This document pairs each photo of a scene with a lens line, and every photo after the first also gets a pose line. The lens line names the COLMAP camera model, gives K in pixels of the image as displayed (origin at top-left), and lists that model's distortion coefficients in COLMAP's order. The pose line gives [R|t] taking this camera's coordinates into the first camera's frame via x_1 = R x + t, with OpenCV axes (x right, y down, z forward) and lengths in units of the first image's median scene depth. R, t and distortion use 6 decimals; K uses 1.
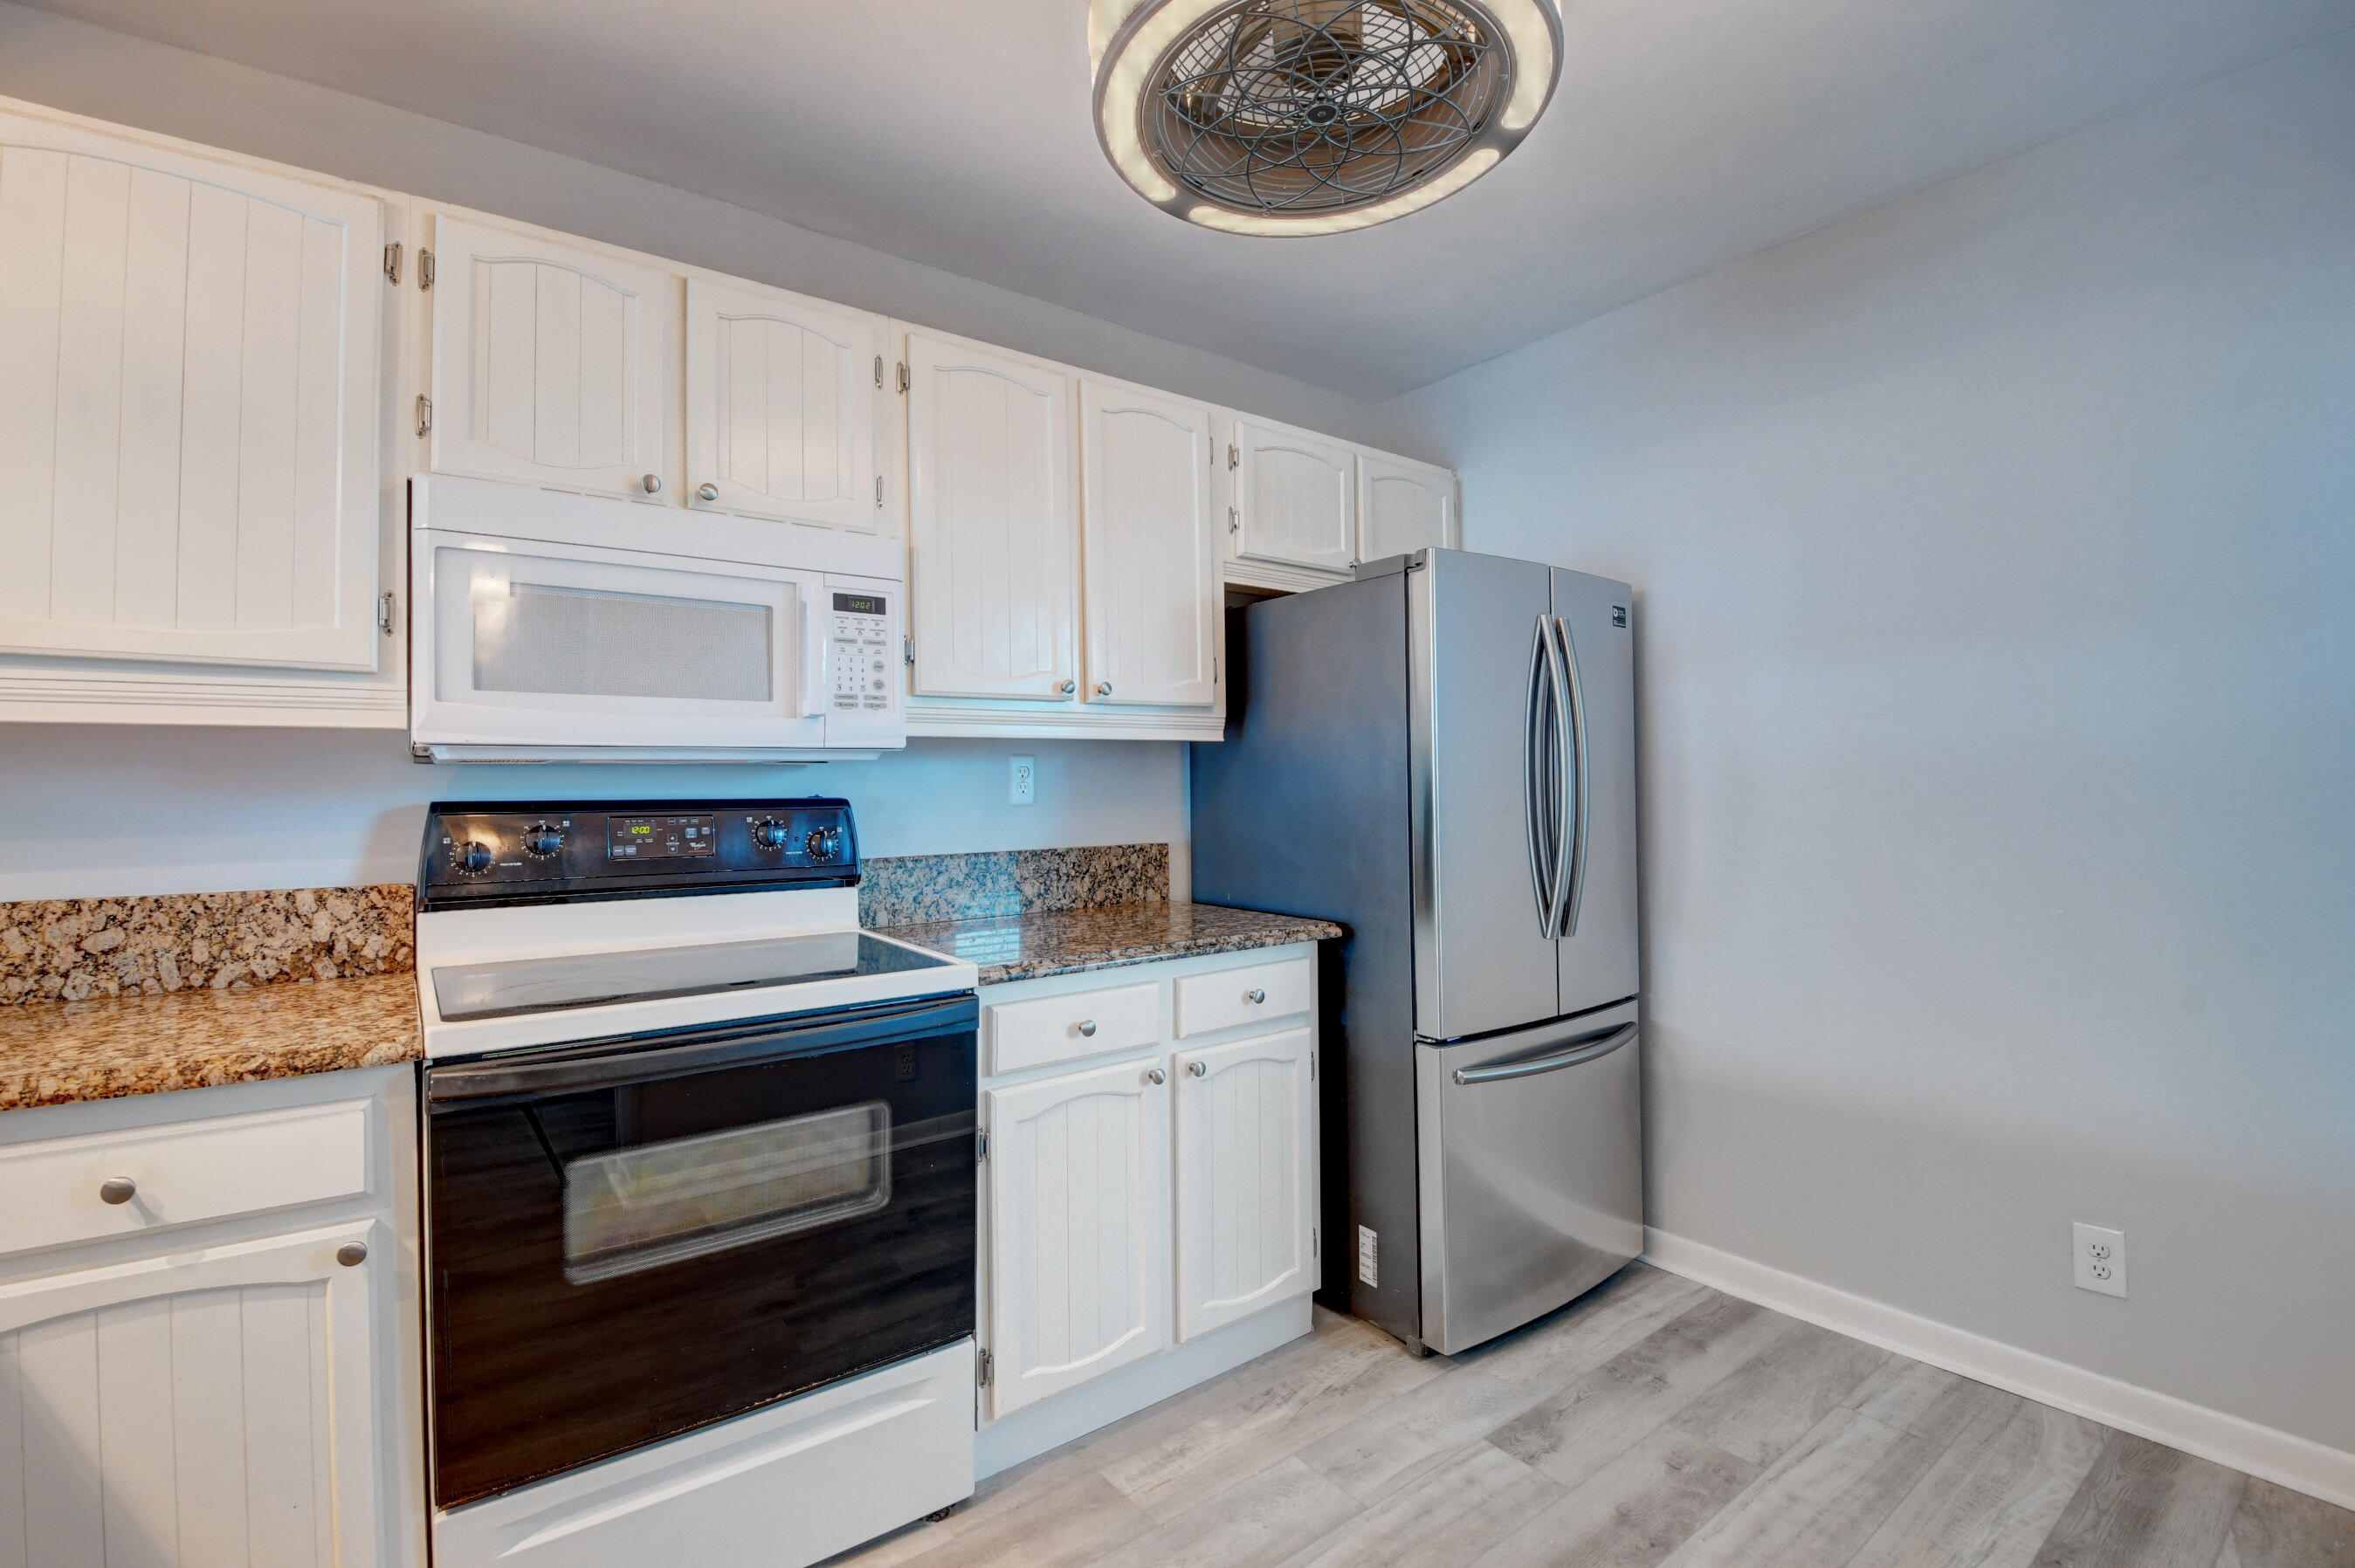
lens RADIAL K [[1040.0, 0, 1165.9], [0, 1040.0, 773.5], [0, 0, 1]] dist [0.015371, -0.024217]
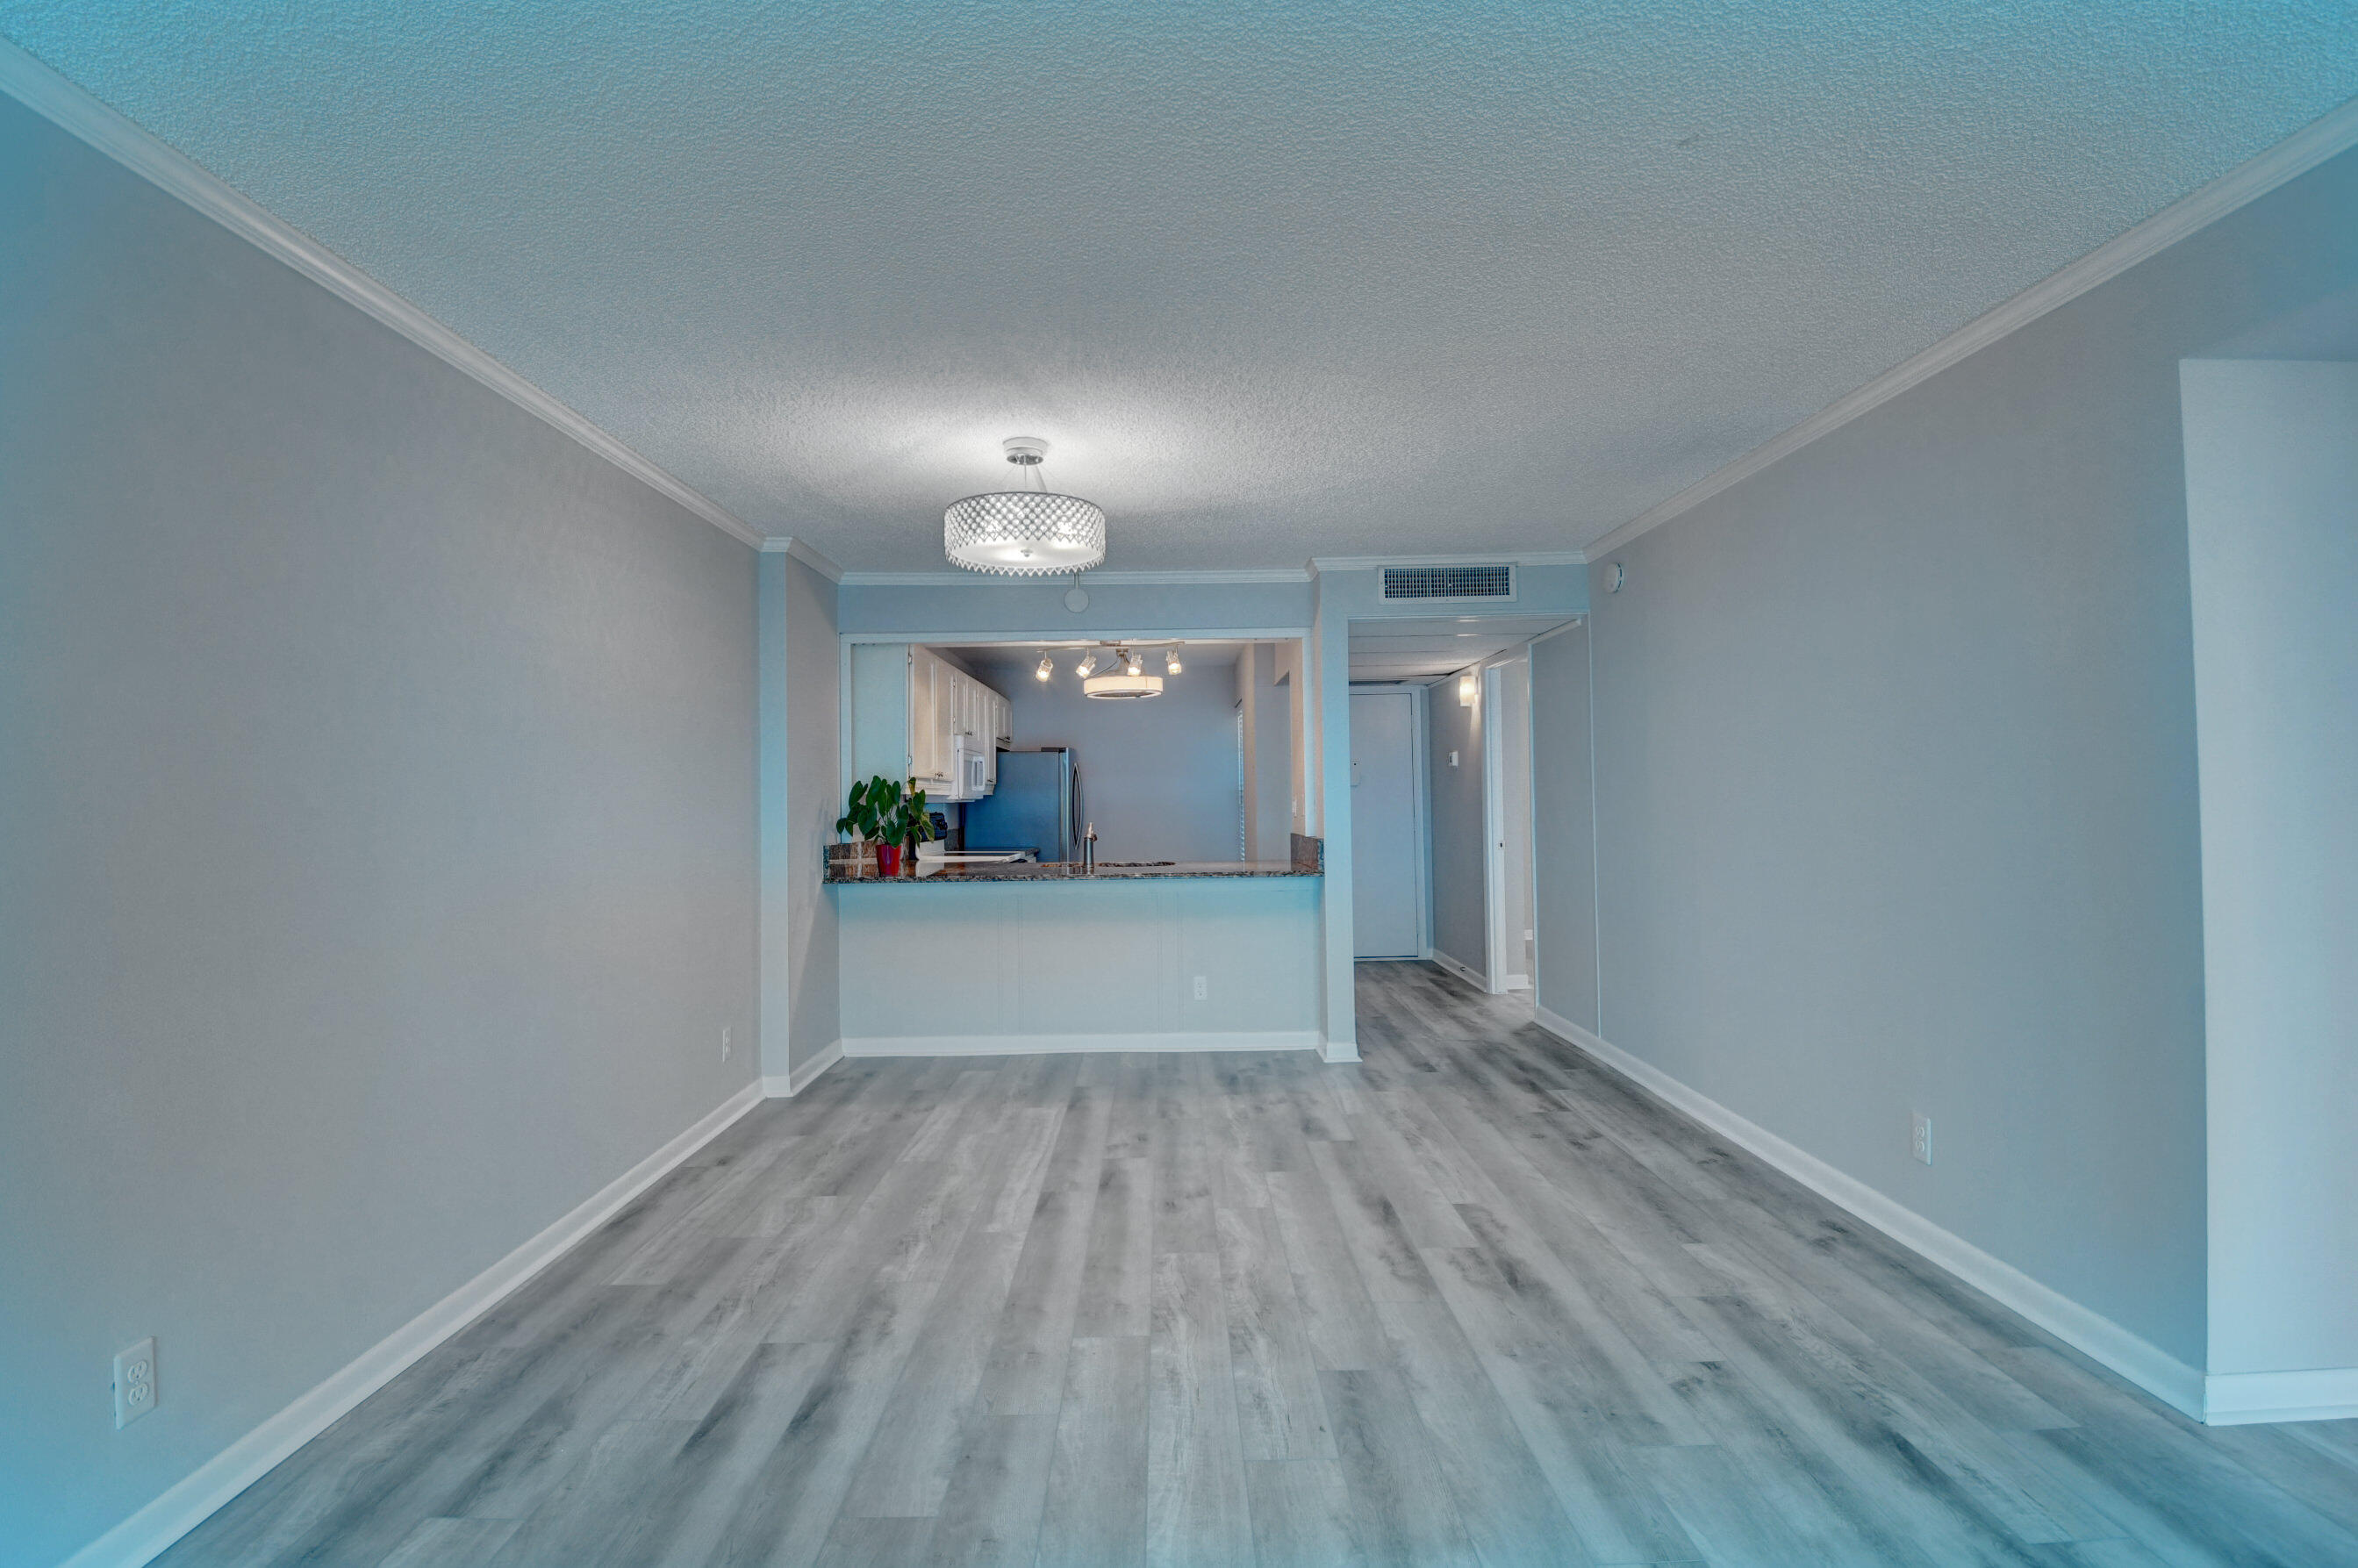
lens RADIAL K [[1041.2, 0, 1177.8], [0, 1041.2, 785.7], [0, 0, 1]] dist [0.002585, -0.018573]
pose [[0.584709, 0.019528, 0.811008, -2.887929], [-0.010799, 0.999809, -0.016289, -0.018194], [-0.811171, 0.000766, 0.584809, -1.740577]]
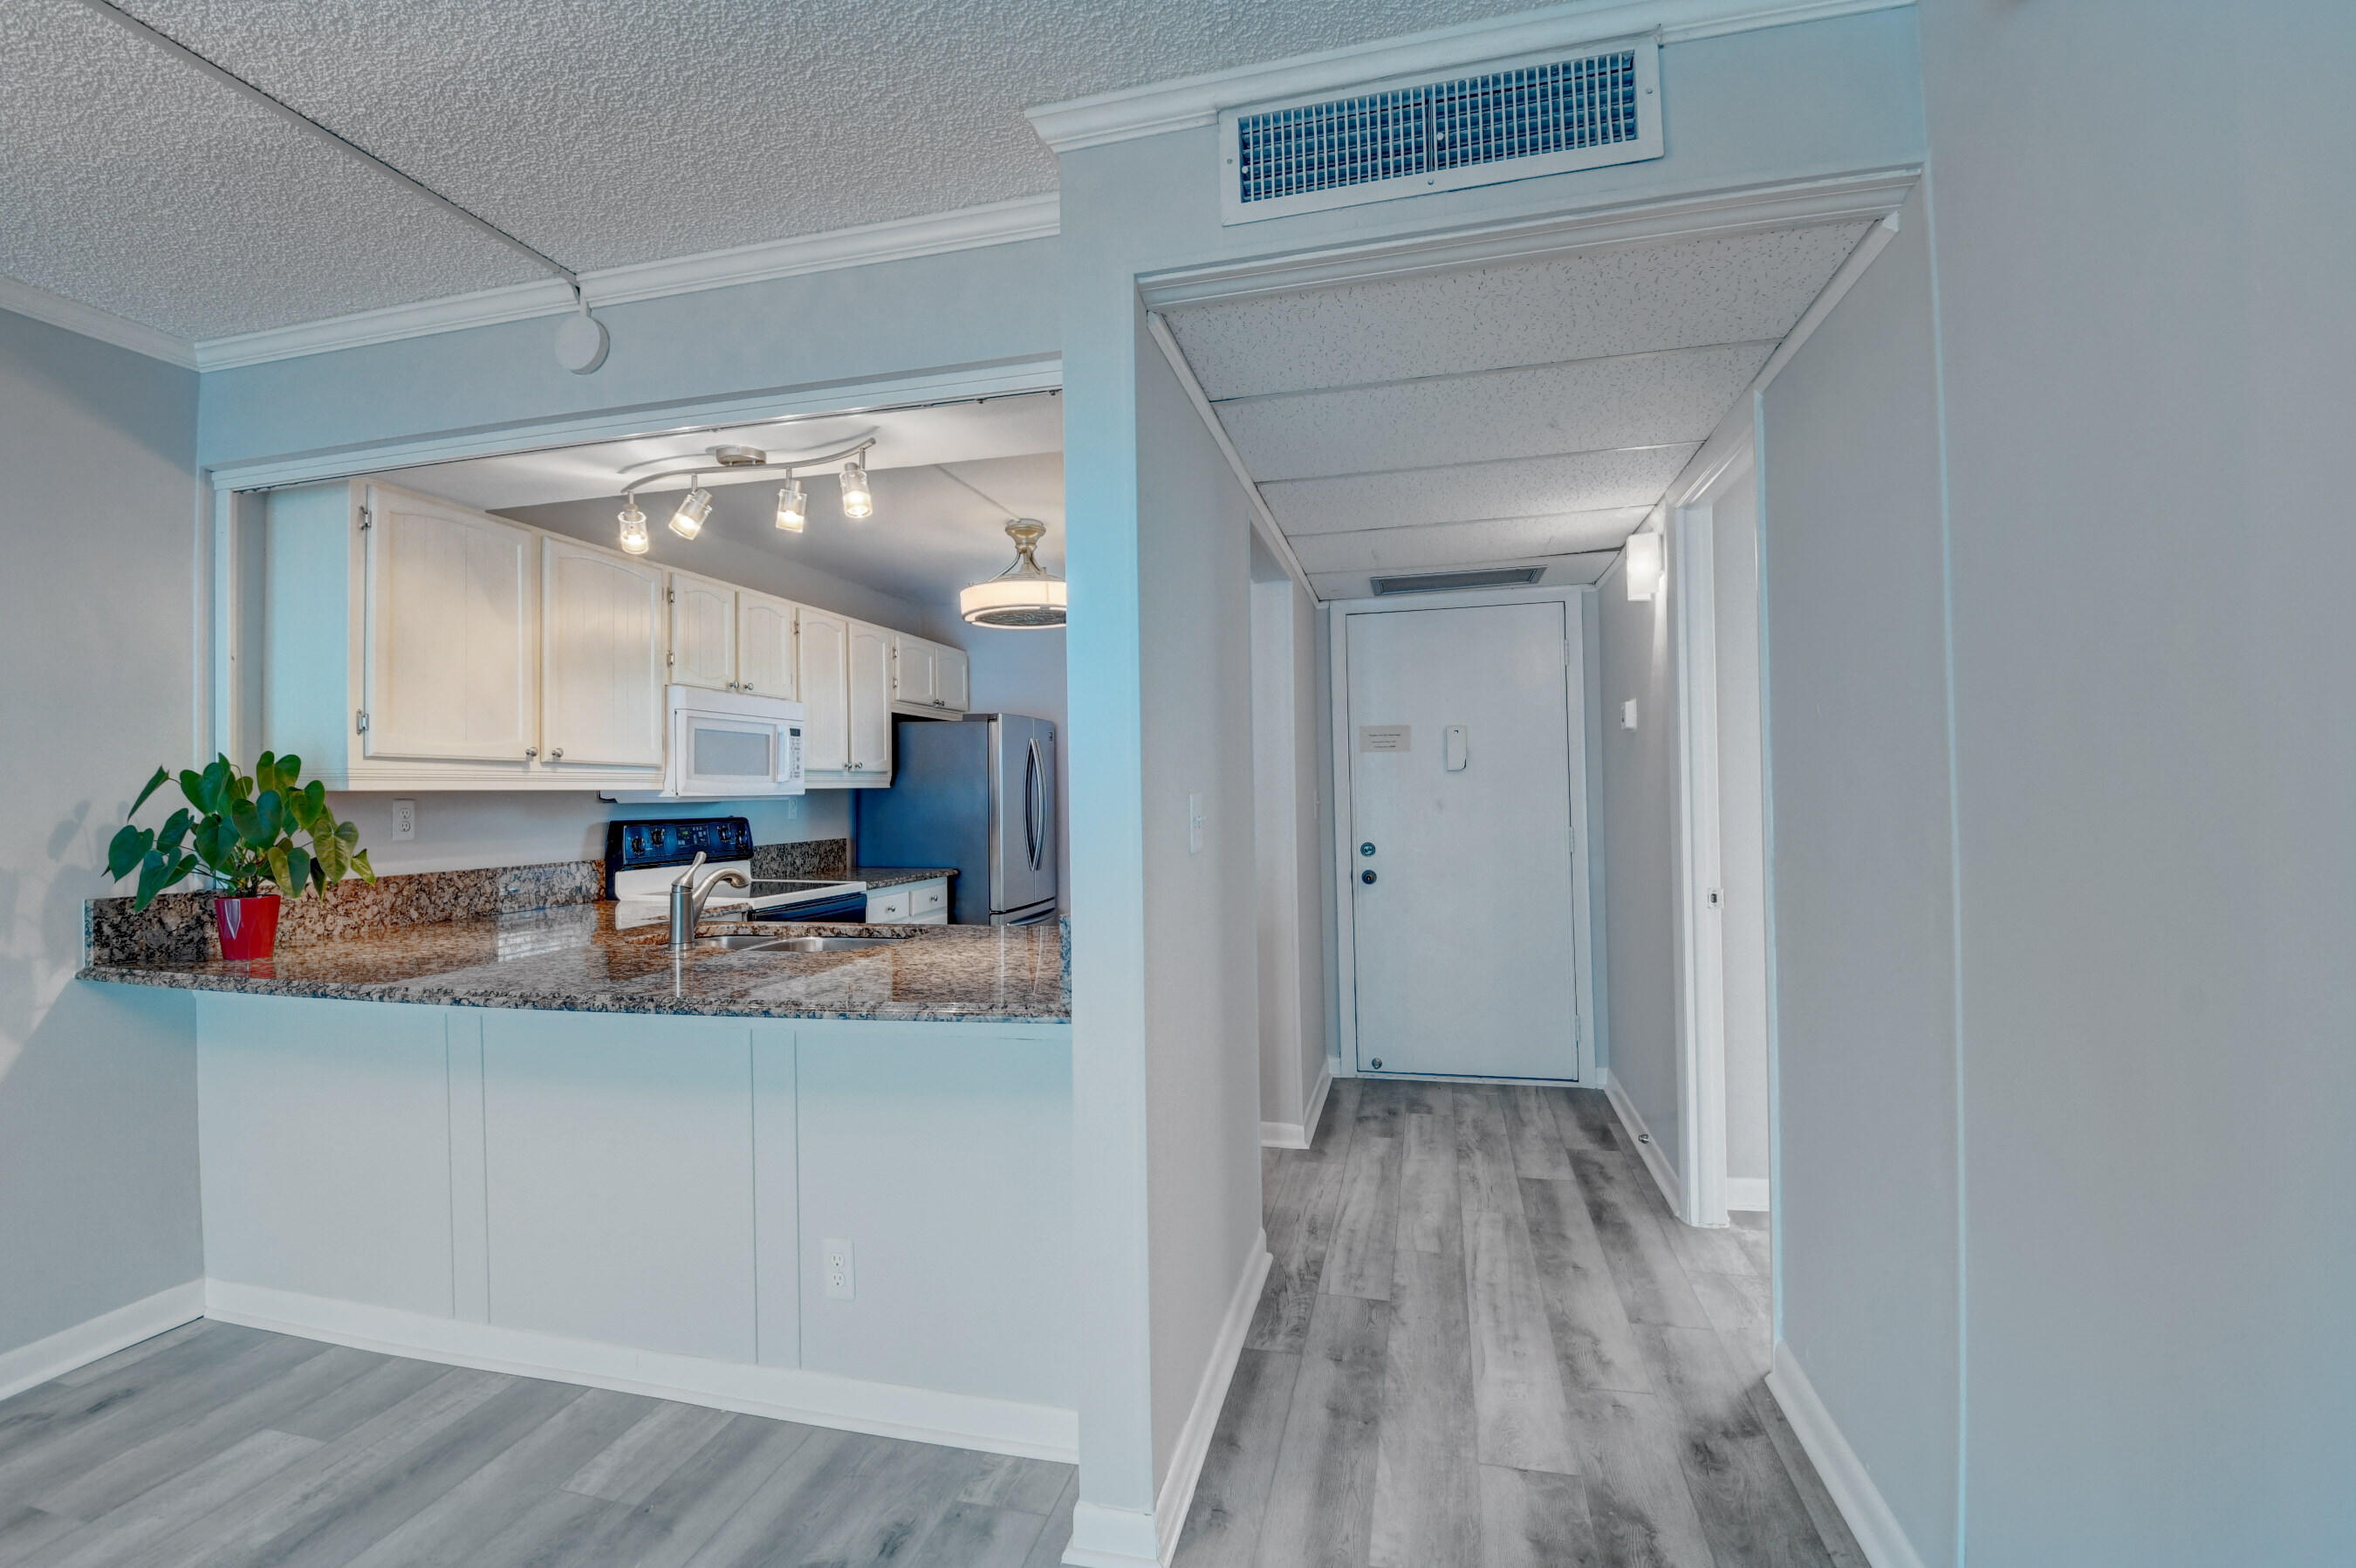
lens RADIAL K [[1040.3, 0, 1176.8], [0, 1040.3, 785.7], [0, 0, 1]] dist [0.002585, -0.018573]
pose [[0.770181, 0.009585, 0.637754, -1.091202], [-0.008791, 0.999952, -0.004413, -0.042014], [-0.637765, -0.002208, 0.770228, -1.283431]]
